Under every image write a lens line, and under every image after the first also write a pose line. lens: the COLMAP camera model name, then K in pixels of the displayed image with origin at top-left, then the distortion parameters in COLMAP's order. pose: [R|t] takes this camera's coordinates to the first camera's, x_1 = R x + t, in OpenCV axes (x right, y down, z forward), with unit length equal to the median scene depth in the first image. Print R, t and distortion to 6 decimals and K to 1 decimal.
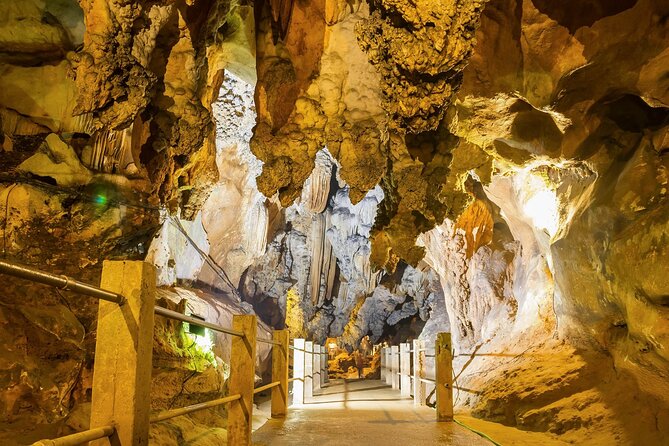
lens RADIAL K [[974.6, 0, 334.5], [0, 974.6, 223.0], [0, 0, 1]] dist [-0.003411, 0.000986]
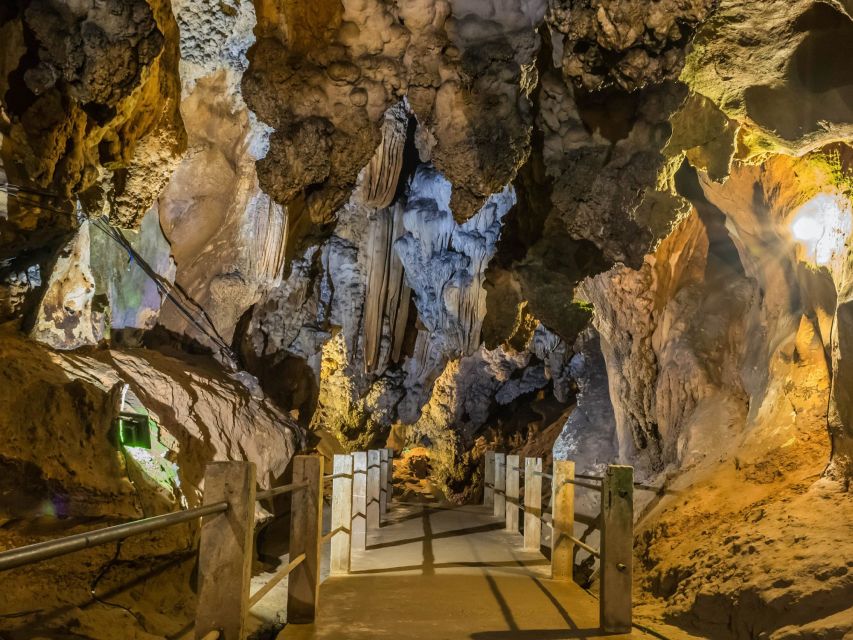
lens RADIAL K [[976.5, 0, 430.7], [0, 976.5, 319.0], [0, 0, 1]] dist [0.121546, -0.027680]
pose [[0.997991, 0.019469, 0.060286, -0.021687], [-0.031633, 0.977628, 0.207947, -0.068362], [-0.054889, -0.209436, 0.976281, 0.477169]]
